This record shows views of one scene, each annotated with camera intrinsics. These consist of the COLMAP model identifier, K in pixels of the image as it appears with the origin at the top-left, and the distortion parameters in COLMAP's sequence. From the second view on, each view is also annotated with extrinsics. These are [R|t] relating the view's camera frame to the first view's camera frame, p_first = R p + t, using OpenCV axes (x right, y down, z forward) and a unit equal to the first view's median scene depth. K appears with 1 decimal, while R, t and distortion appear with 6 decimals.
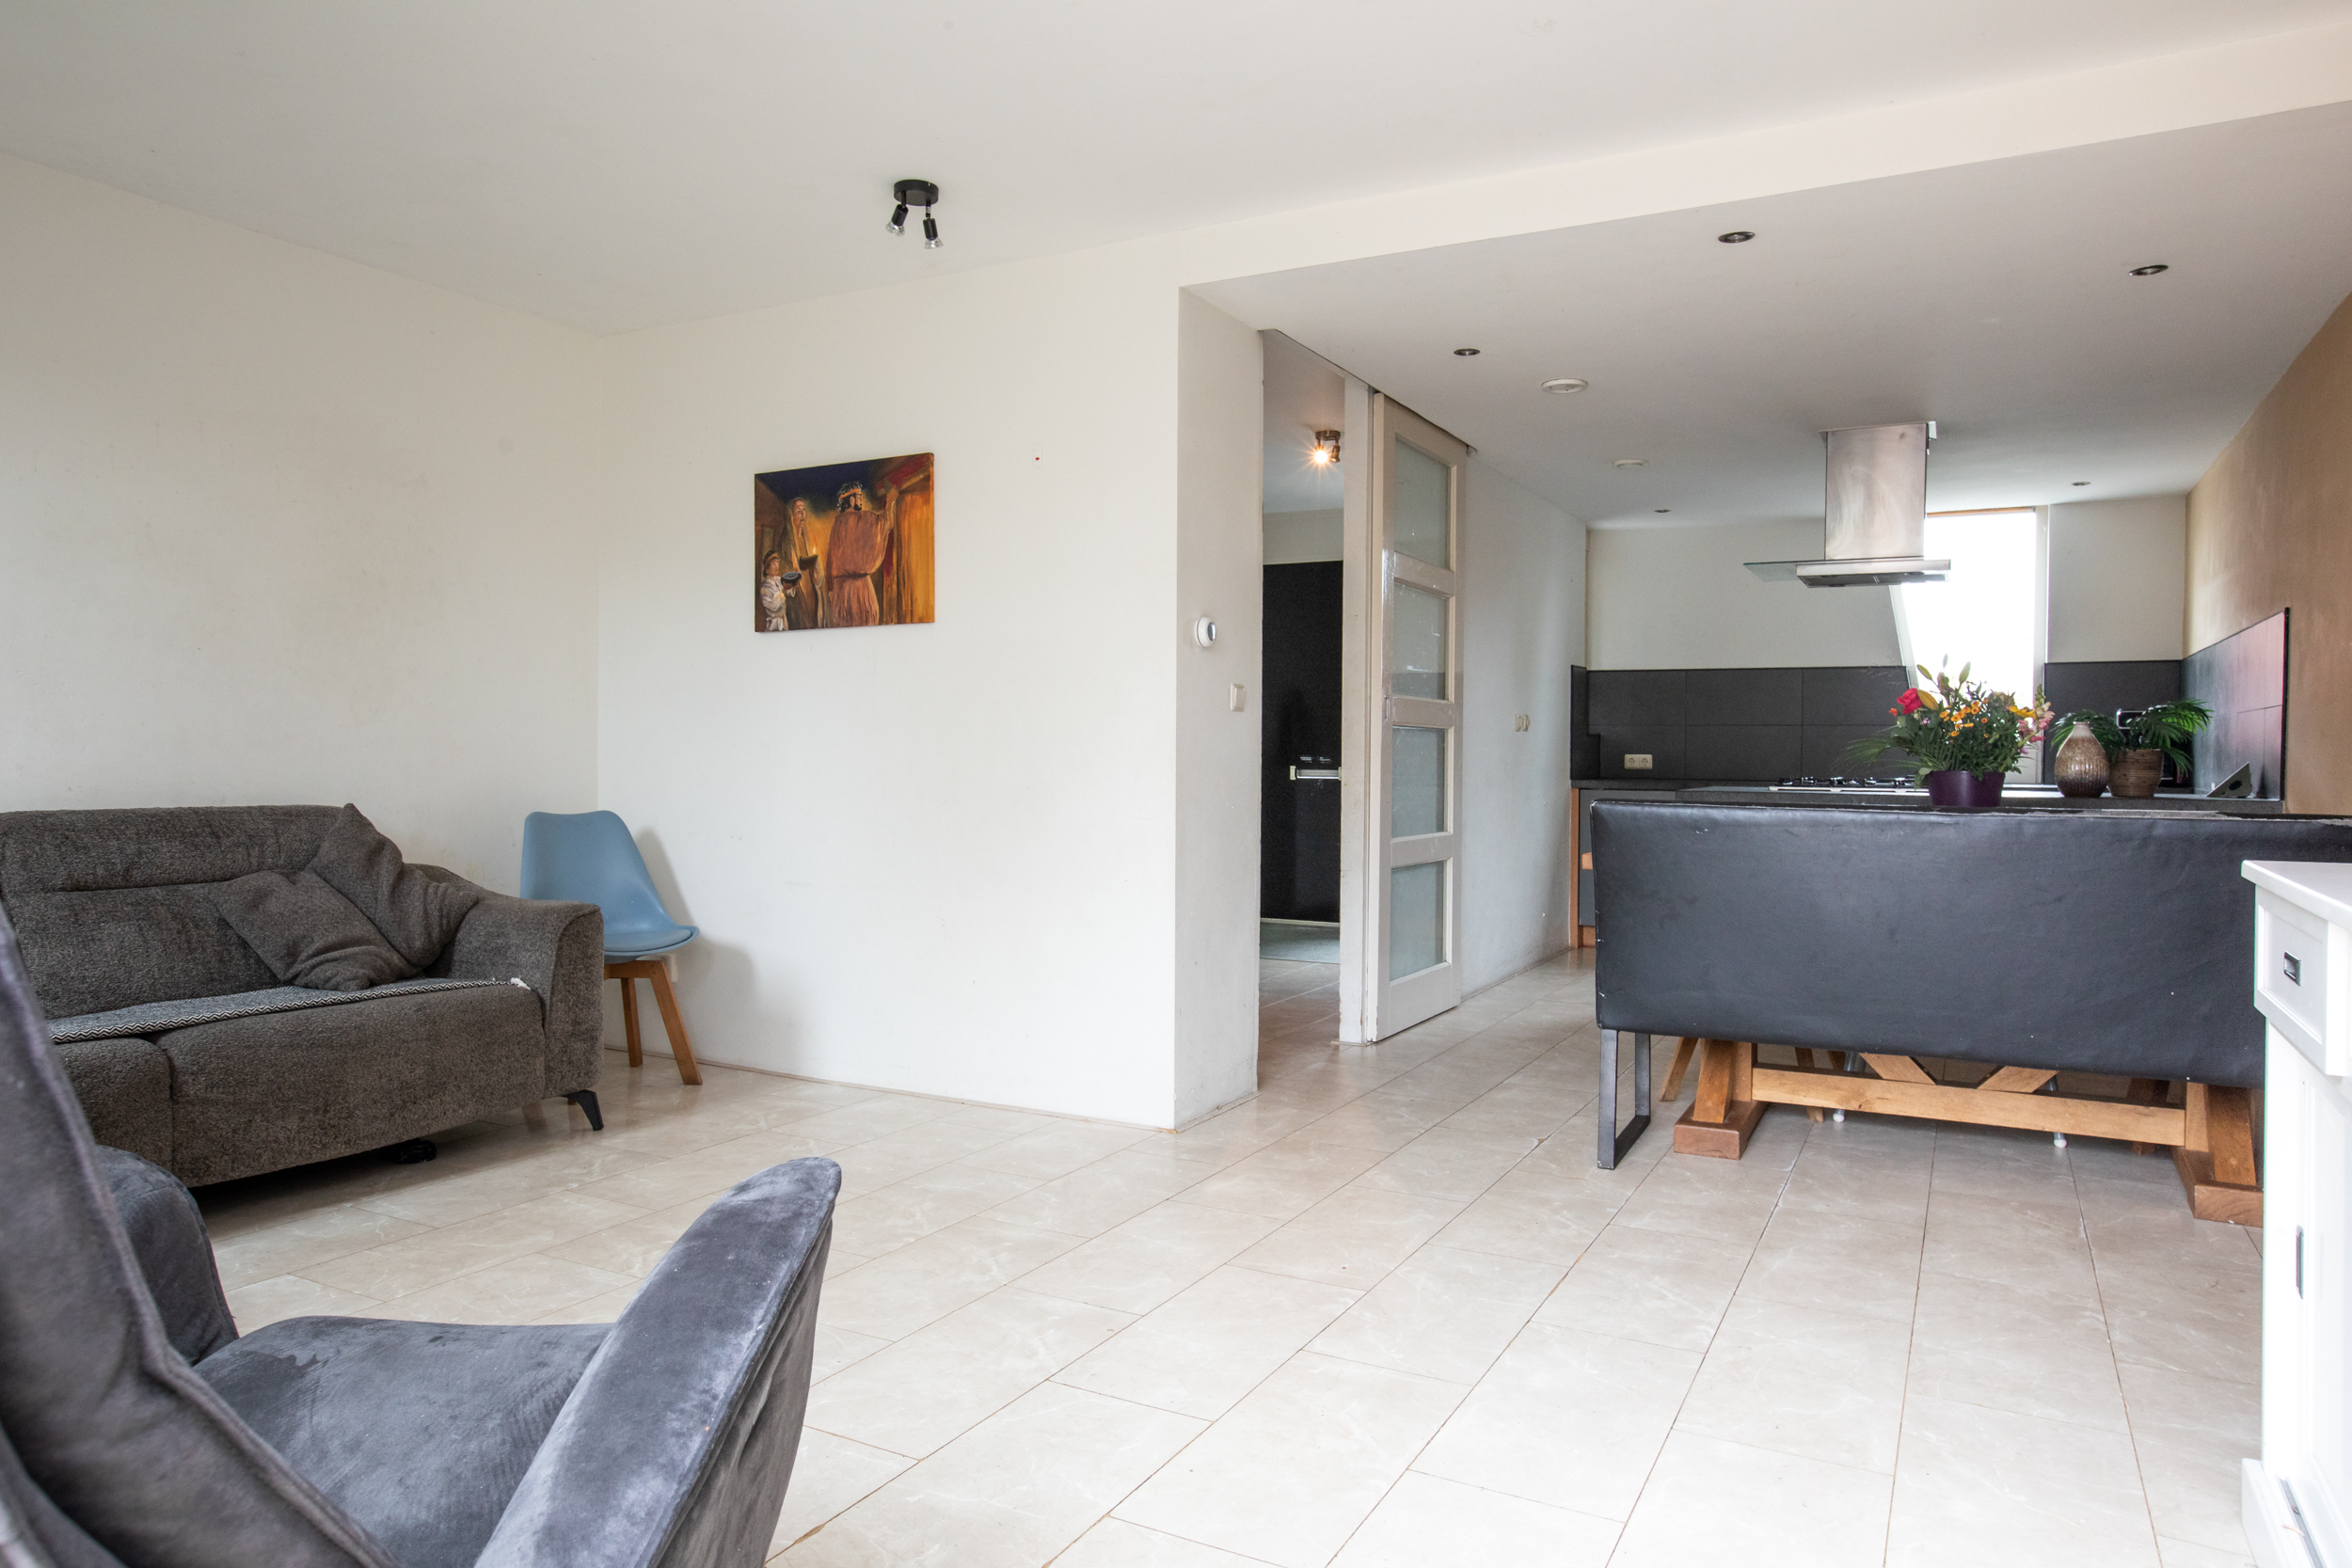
lens RADIAL K [[1442.6, 0, 1176.0], [0, 1442.6, 784.0], [0, 0, 1]] dist [-0.000857, 0.000099]
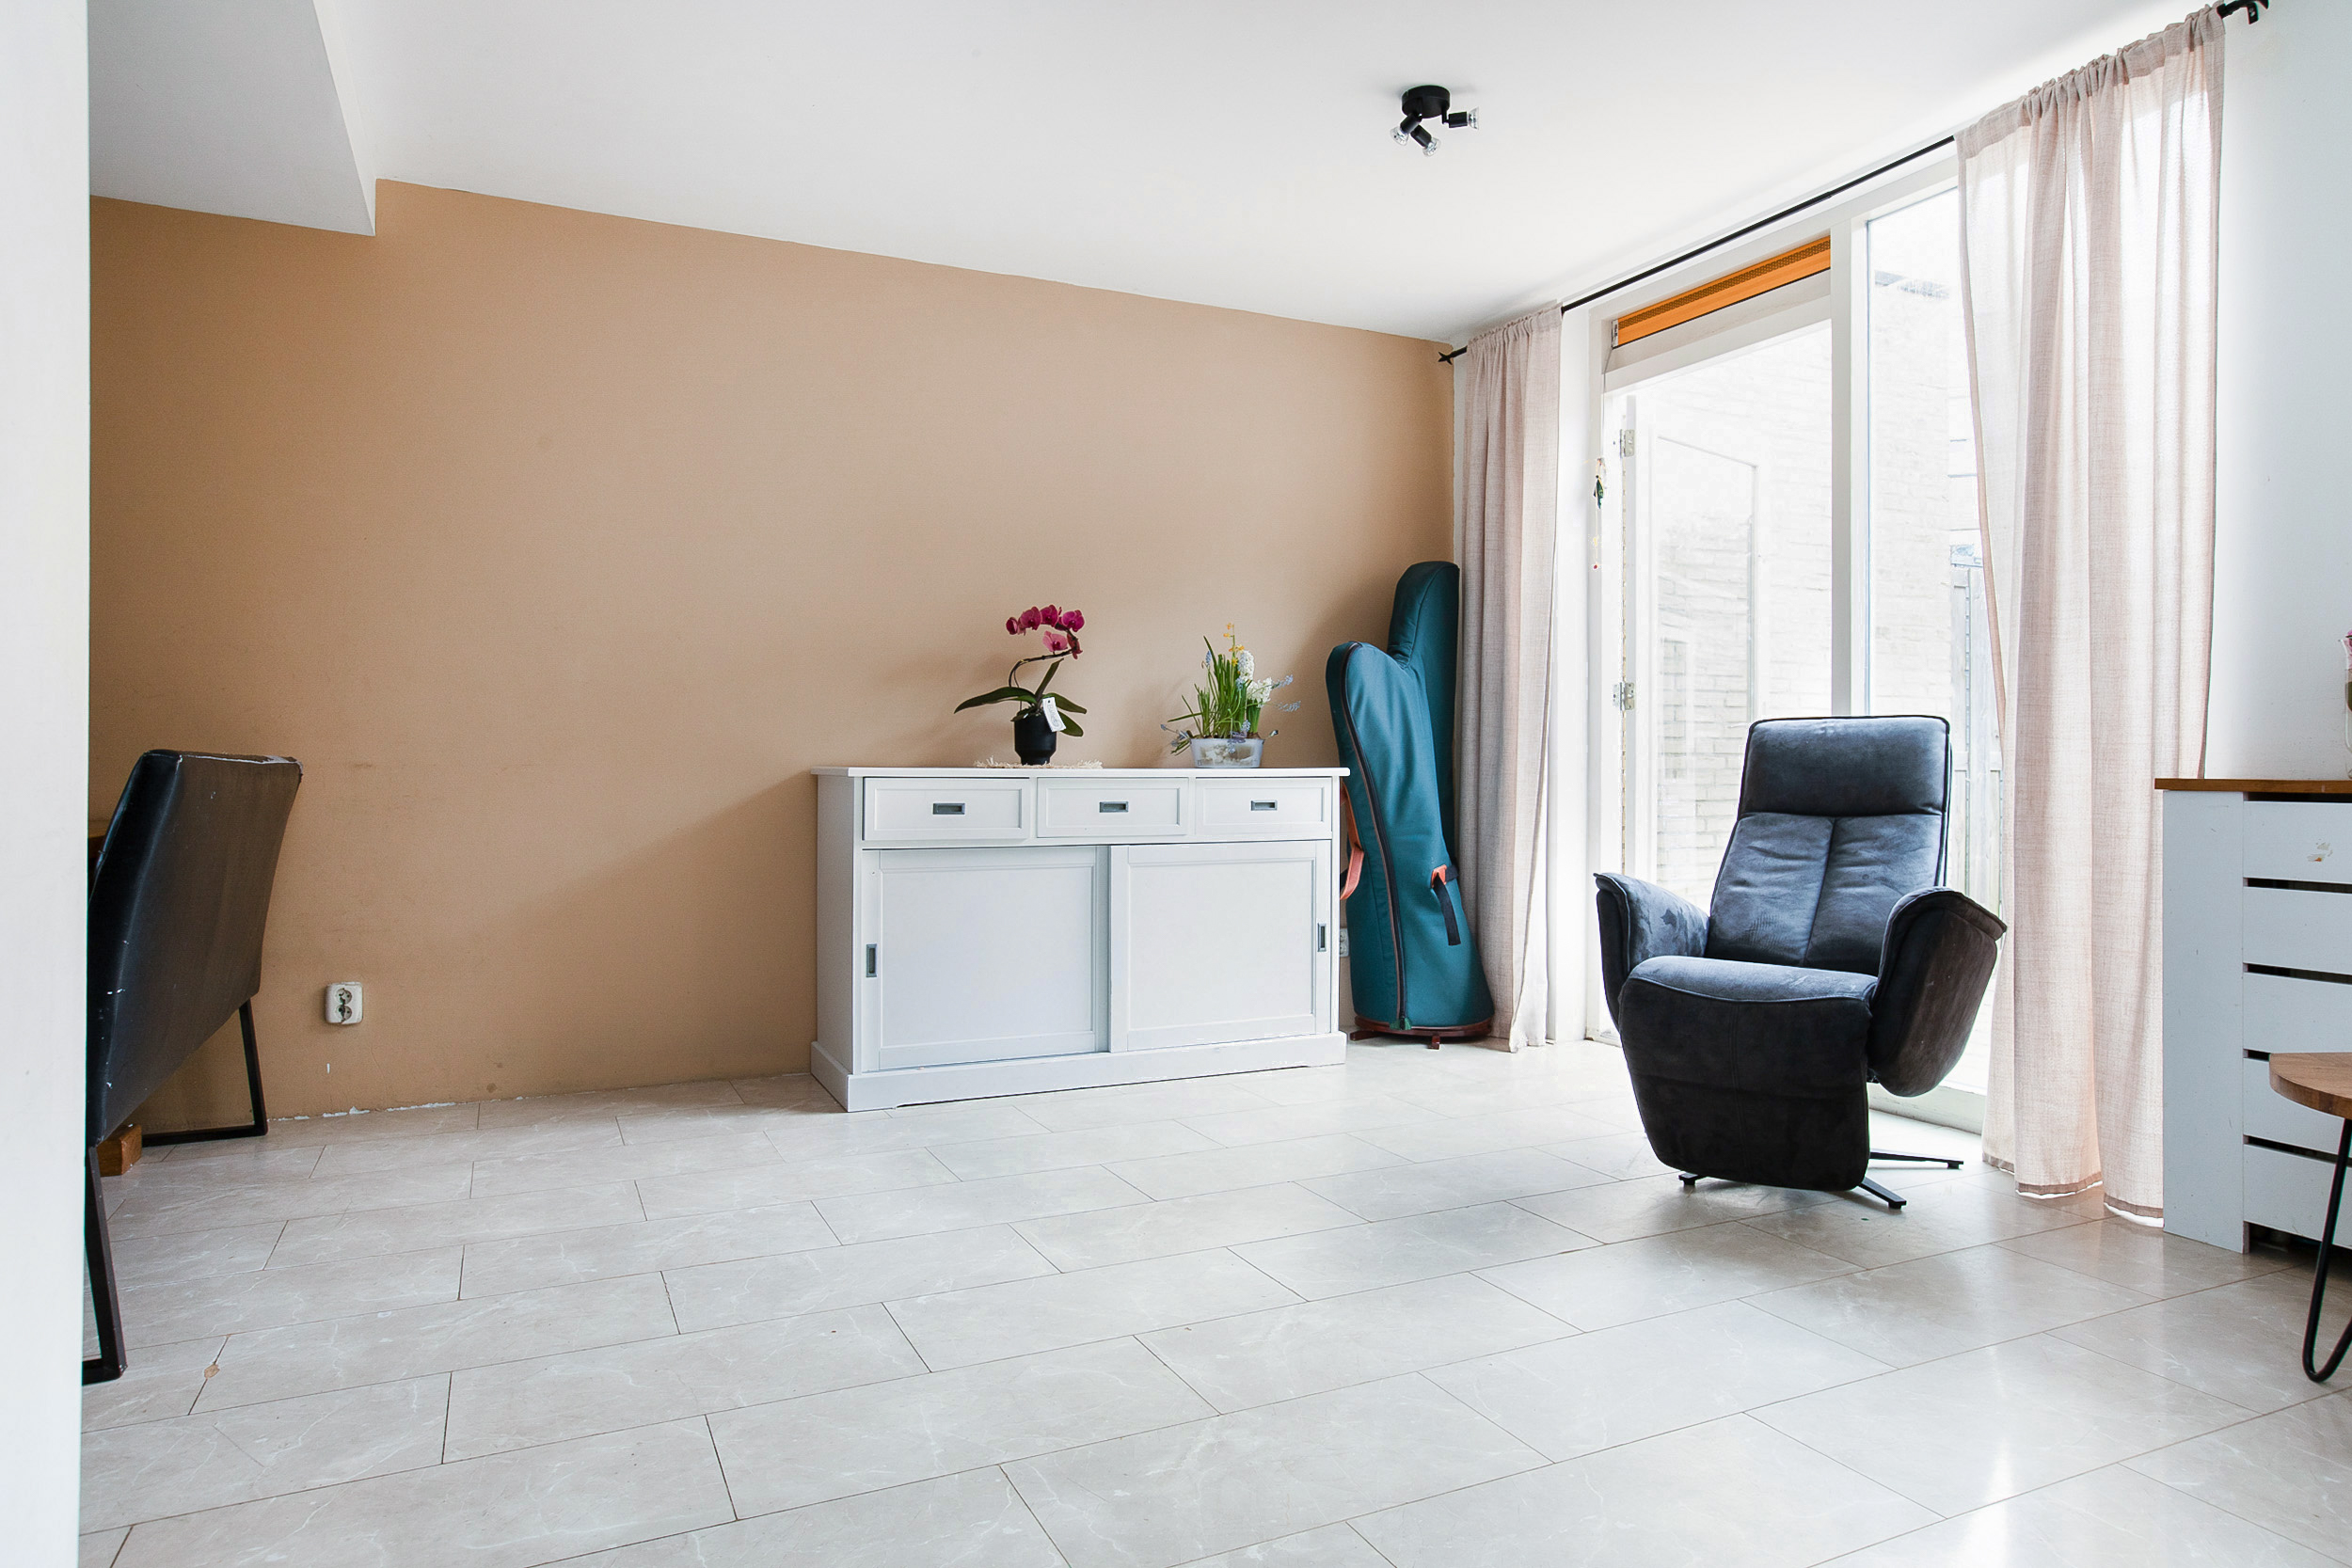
lens RADIAL K [[1442.6, 0, 1176.0], [0, 1442.6, 784.0], [0, 0, 1]] dist [-0.000857, 0.000099]
pose [[-0.801099, -0.010593, 0.598437, -0.482424], [0.009446, 0.999495, 0.030336, 0.013314], [-0.598457, 0.029955, -0.800595, 1.448892]]
